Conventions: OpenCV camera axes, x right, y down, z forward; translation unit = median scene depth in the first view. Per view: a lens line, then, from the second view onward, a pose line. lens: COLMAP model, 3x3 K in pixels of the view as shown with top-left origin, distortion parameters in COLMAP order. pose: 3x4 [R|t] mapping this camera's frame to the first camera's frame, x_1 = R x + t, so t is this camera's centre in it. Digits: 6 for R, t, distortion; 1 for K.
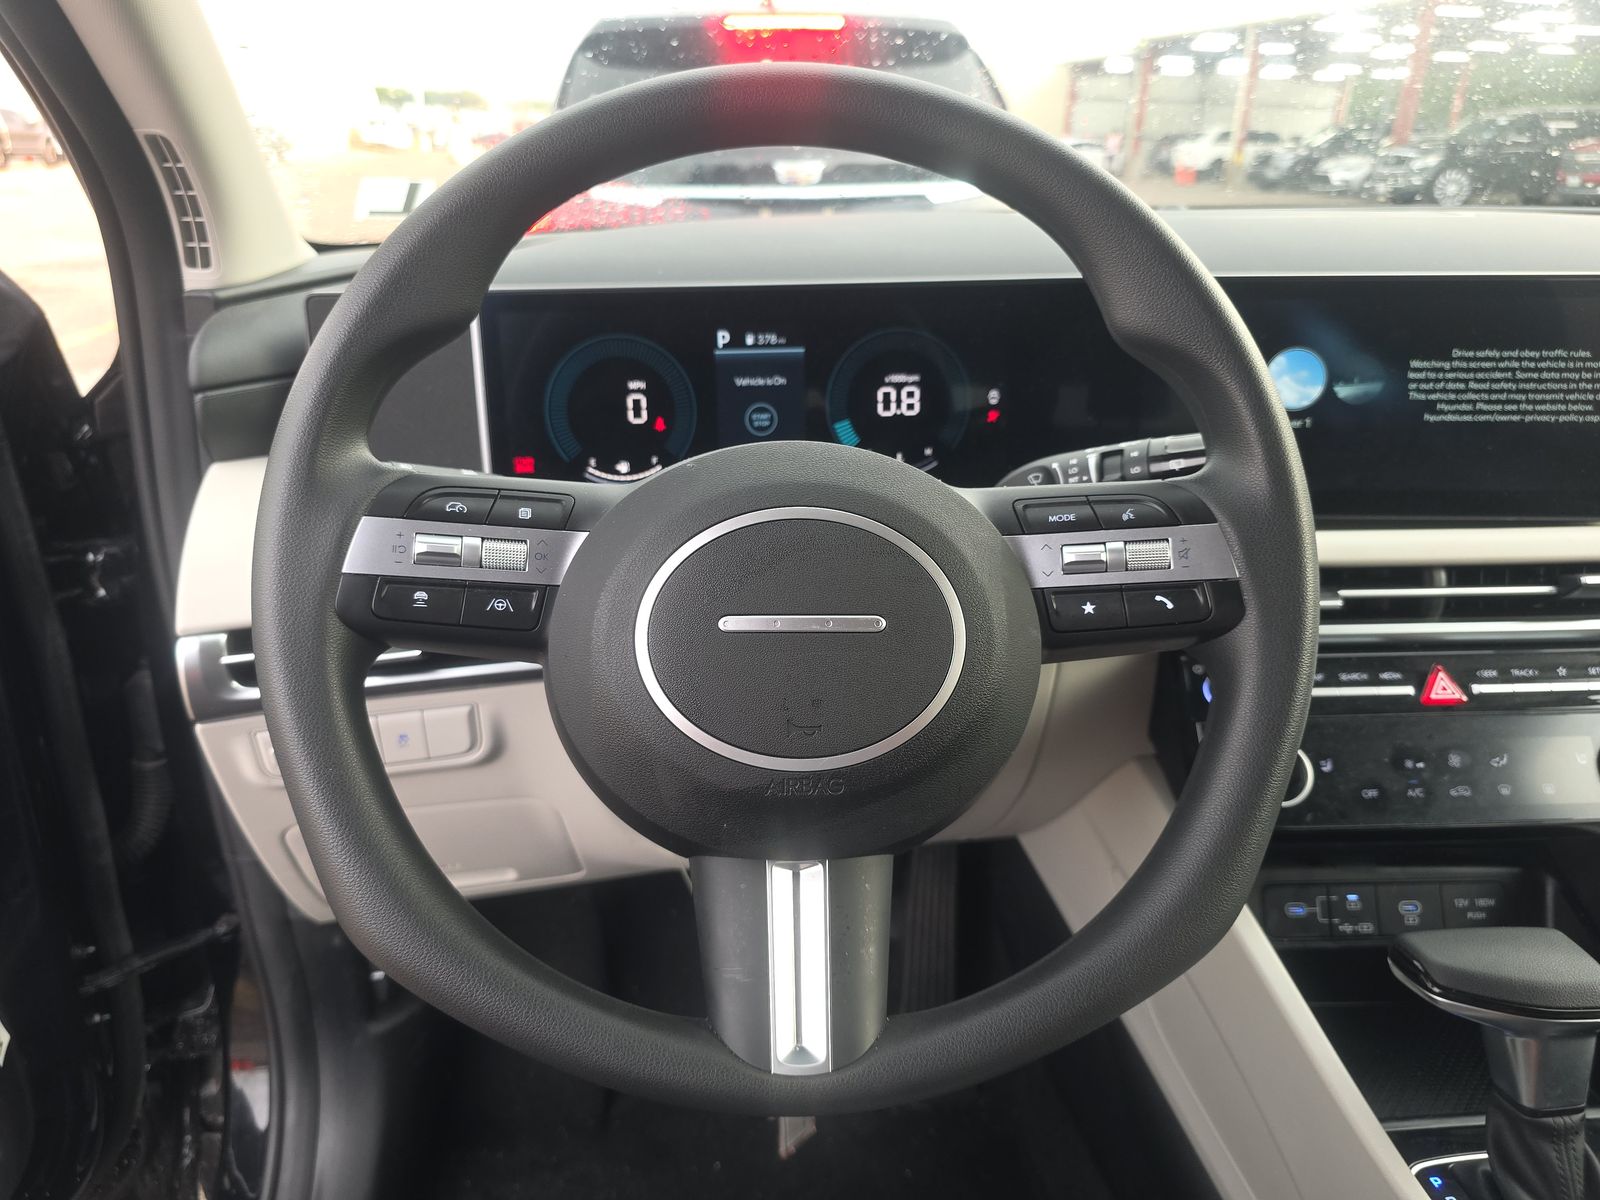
lens RADIAL K [[1182.1, 0, 800.0], [0, 1182.1, 600.0], [0, 0, 1]] dist [0.054842, -0.032631]
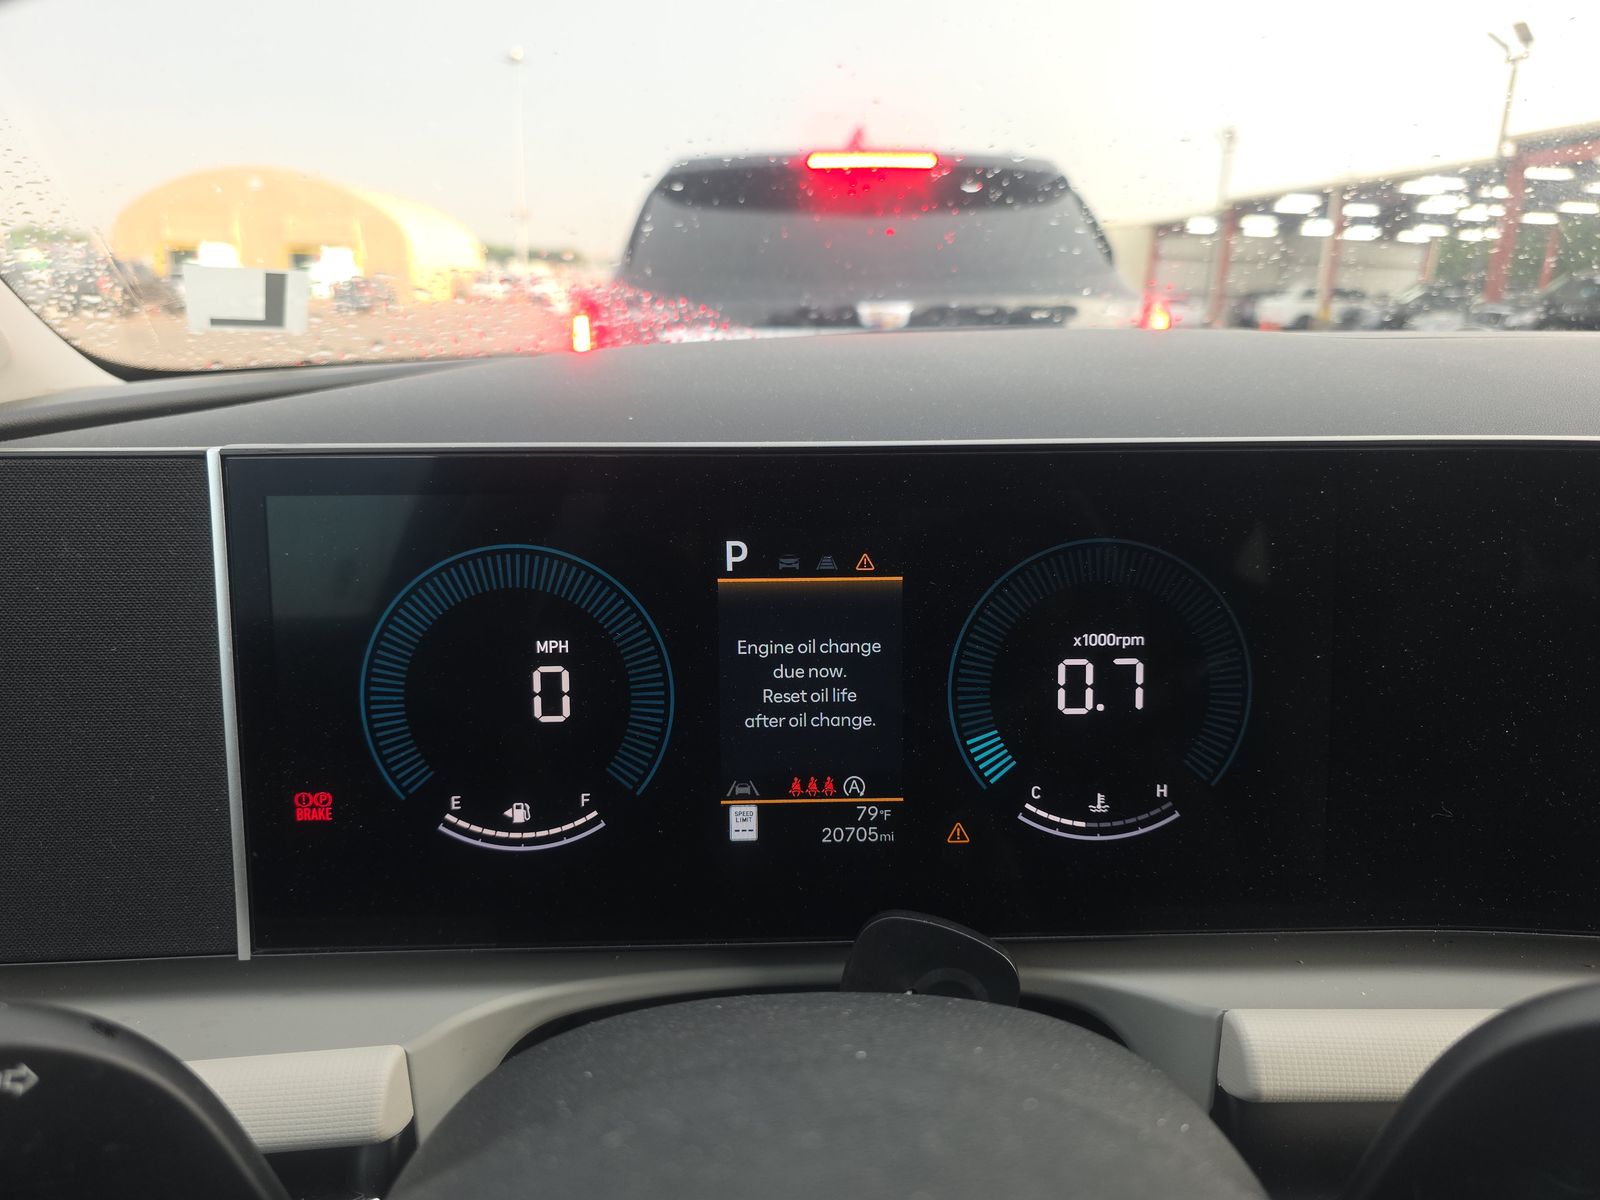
lens RADIAL K [[1182.1, 0, 800.0], [0, 1182.1, 600.0], [0, 0, 1]] dist [0.054842, -0.032631]
pose [[0.997608, 0.022369, -0.065412, -0.006102], [-0.029874, 0.992787, -0.116111, -0.129778], [0.062343, 0.117787, 0.991080, 0.467318]]
